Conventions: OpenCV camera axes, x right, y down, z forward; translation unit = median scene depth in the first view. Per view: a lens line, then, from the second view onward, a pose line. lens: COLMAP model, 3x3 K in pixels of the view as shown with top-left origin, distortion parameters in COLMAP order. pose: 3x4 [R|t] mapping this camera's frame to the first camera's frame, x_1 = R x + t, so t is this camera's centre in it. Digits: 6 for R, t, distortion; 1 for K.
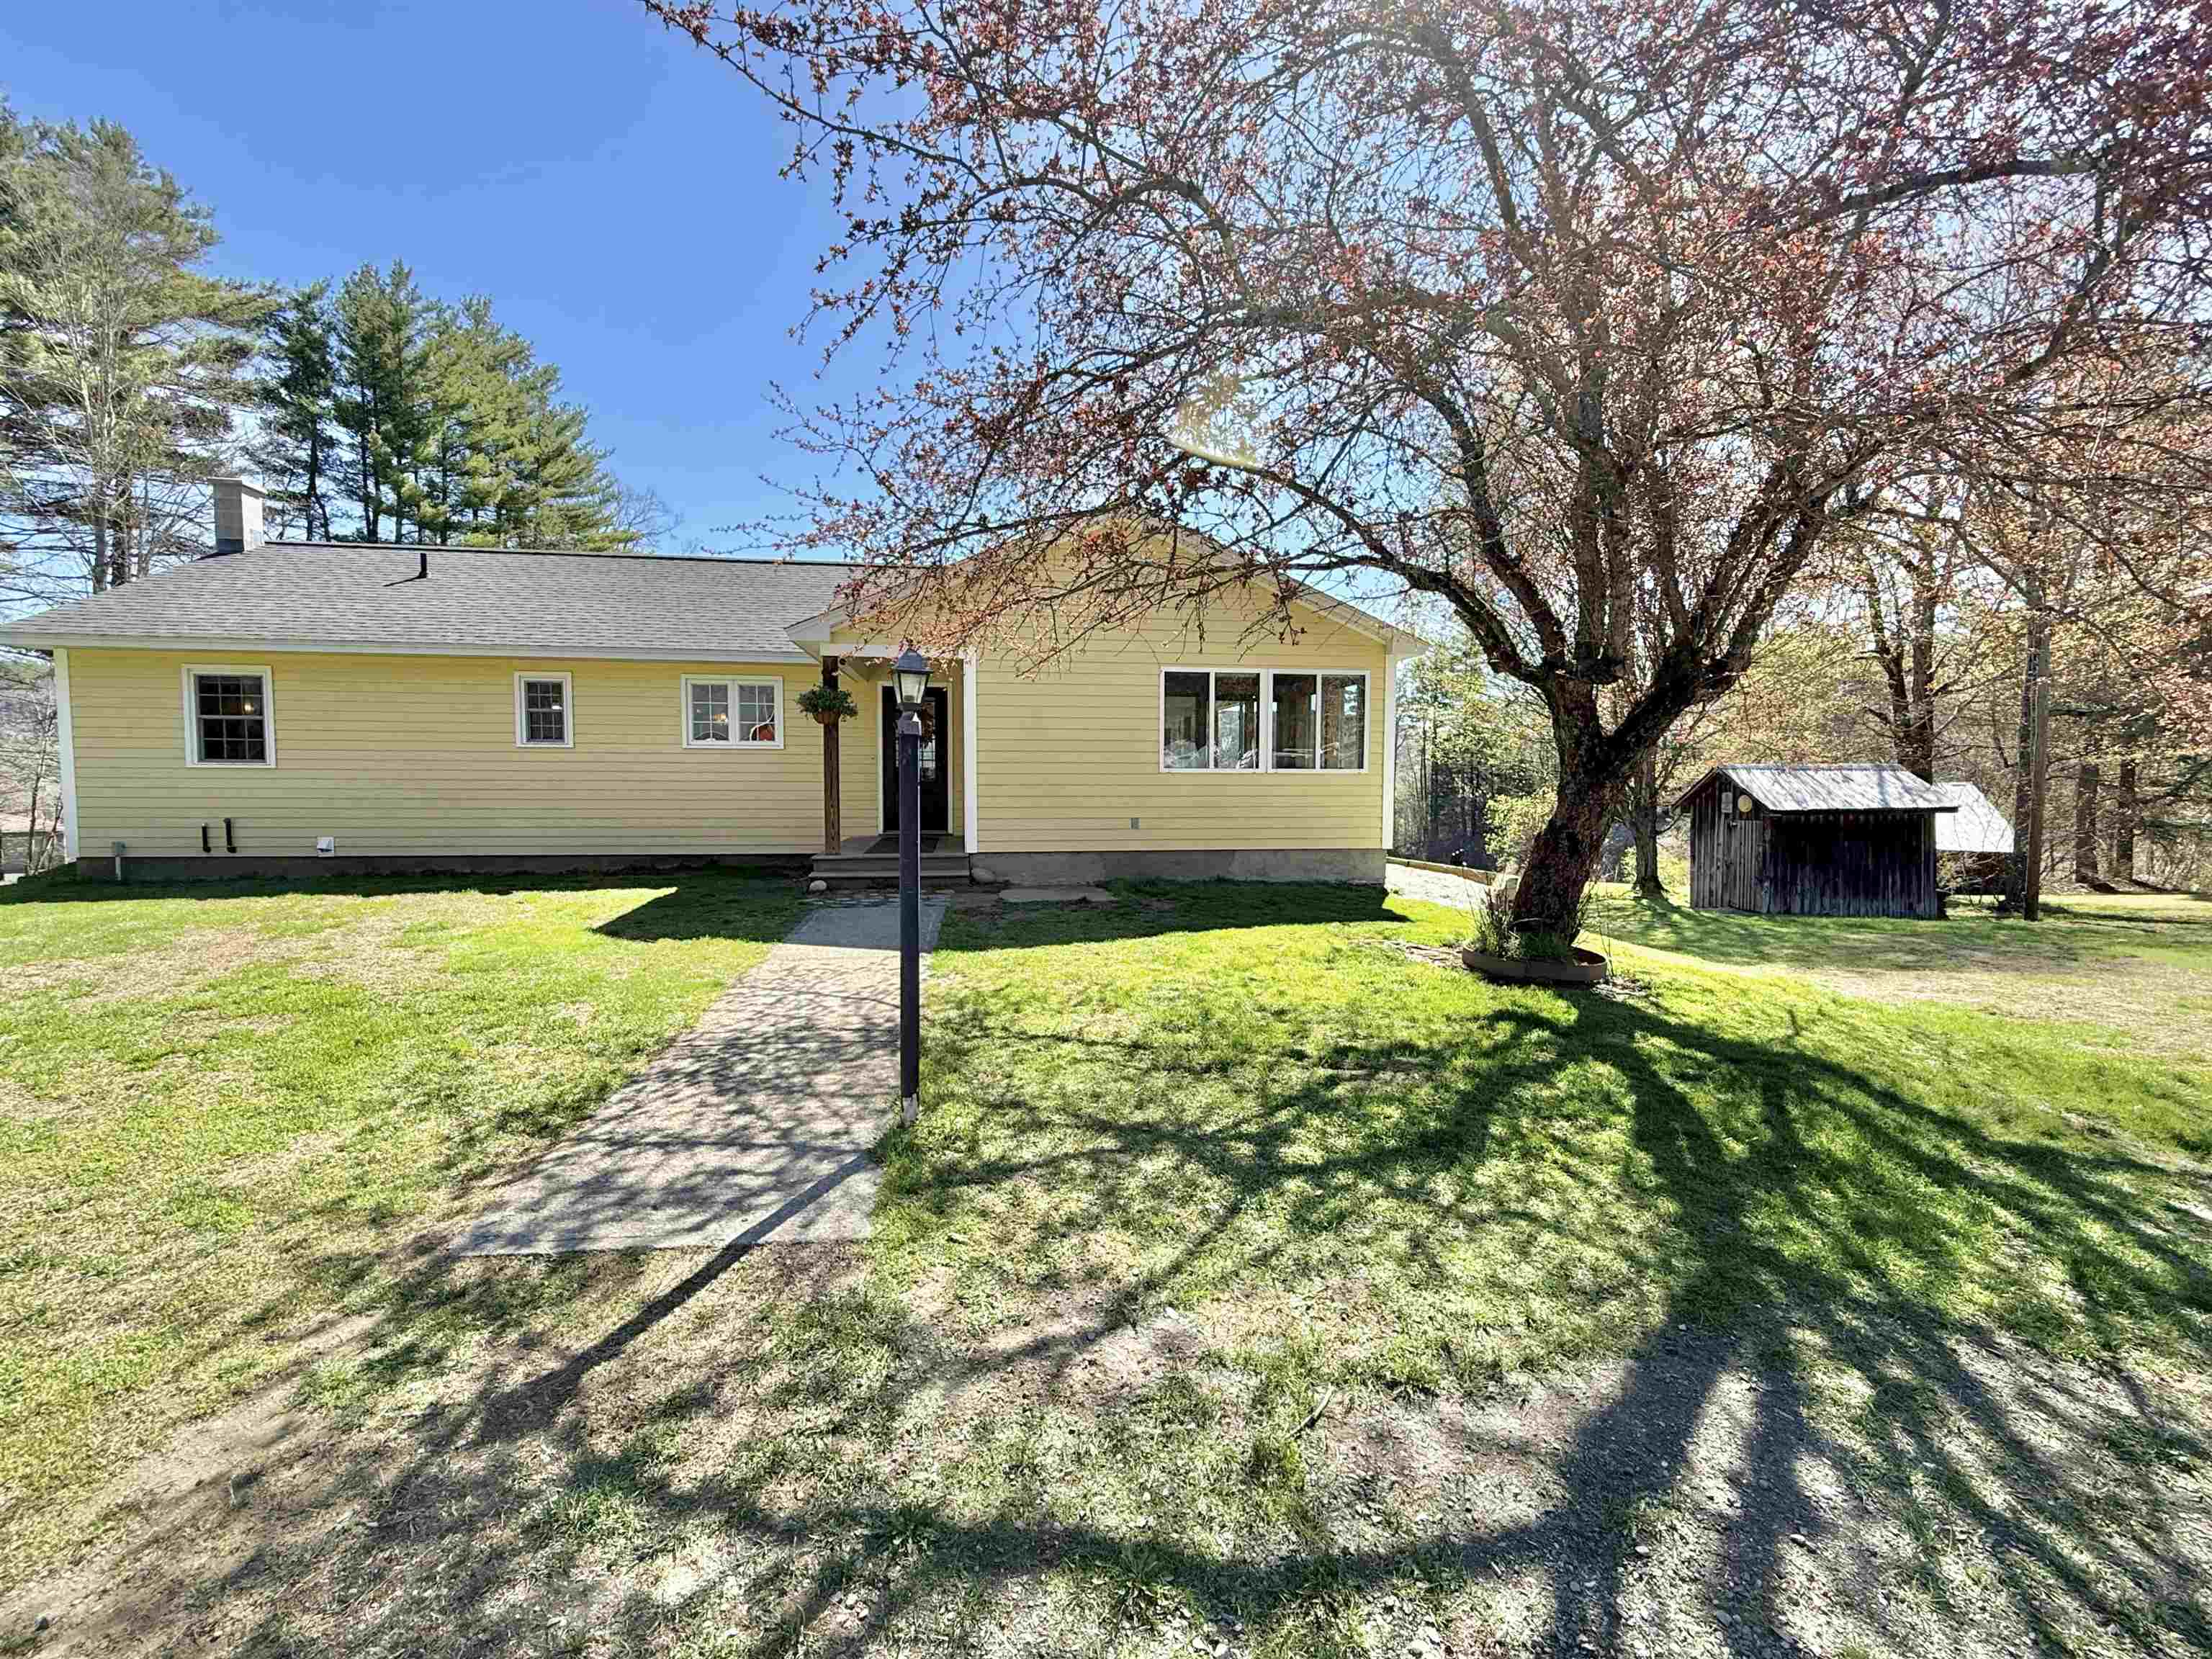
lens RADIAL K [[891.4, 0, 1106.0], [0, 891.4, 829.5], [0, 0, 1]] dist [0.001213, -0.003046]
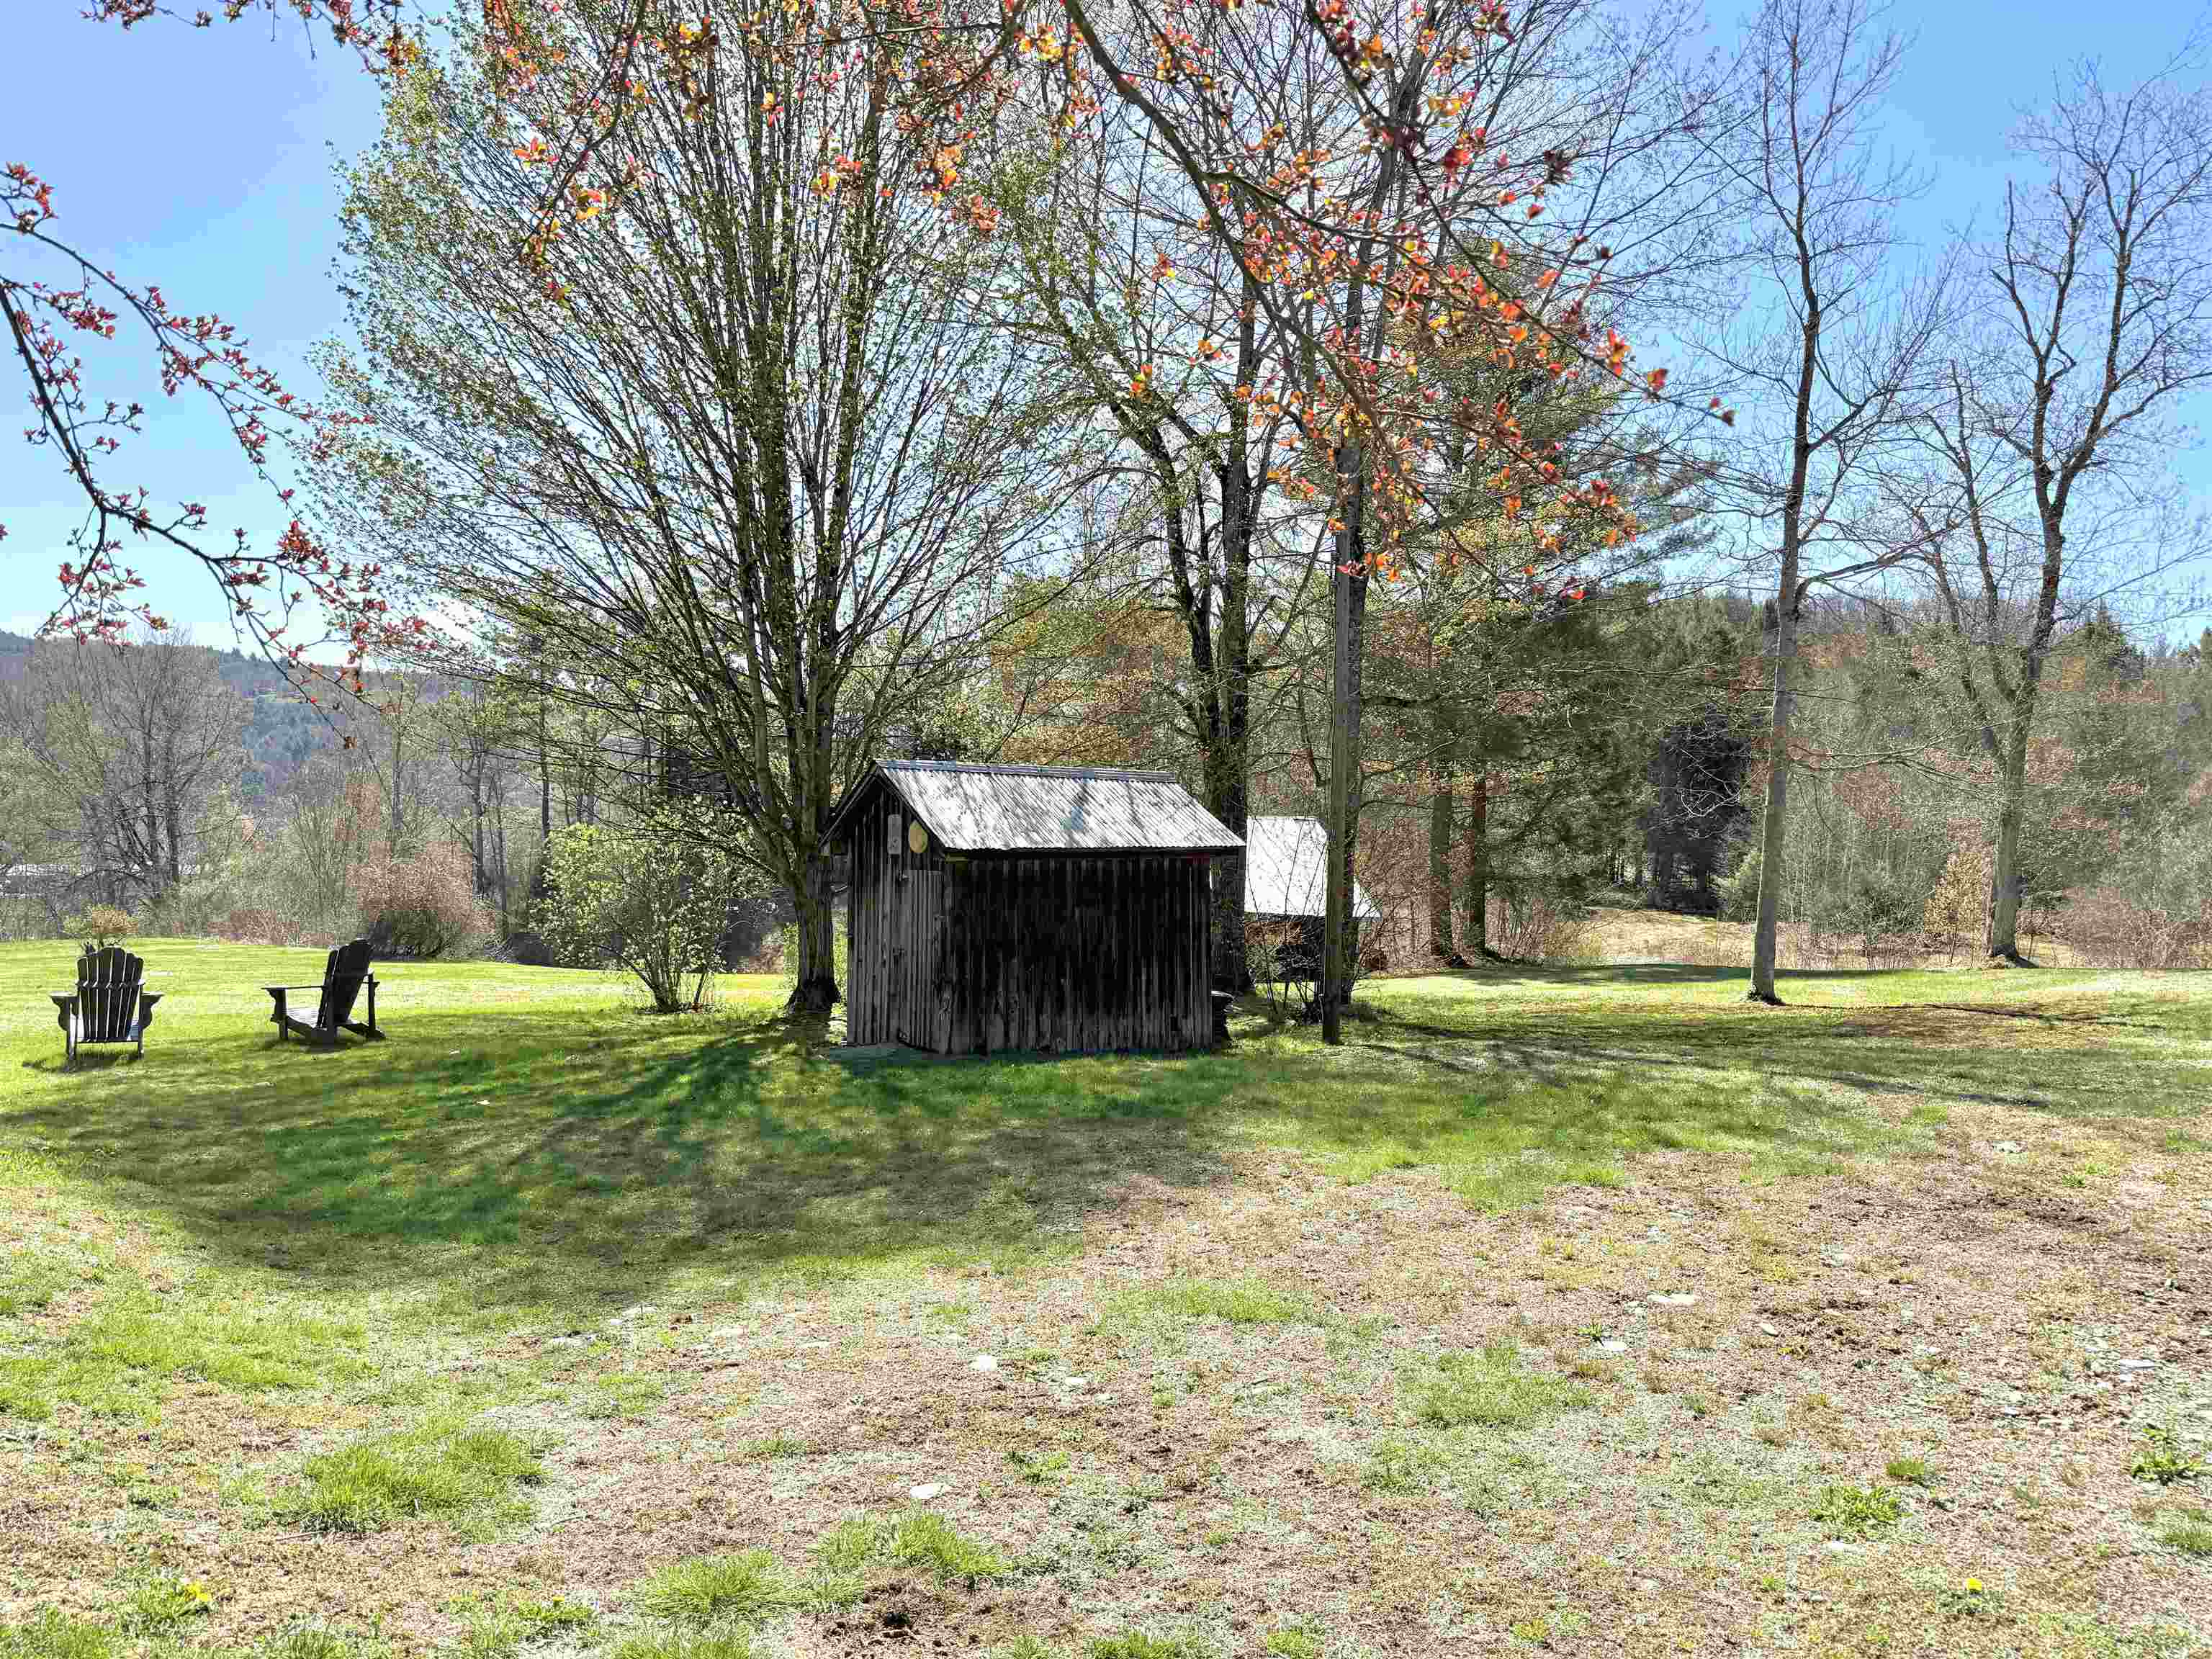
lens RADIAL K [[1549.3, 0, 1106.0], [0, 1549.3, 829.5], [0, 0, 1]] dist [0.001469, -0.000270]
pose [[0.820429, 0.014719, 0.571559, 0.549993], [0.007518, 0.999304, -0.036525, -0.000286], [-0.571699, 0.034263, 0.819747, 0.391737]]
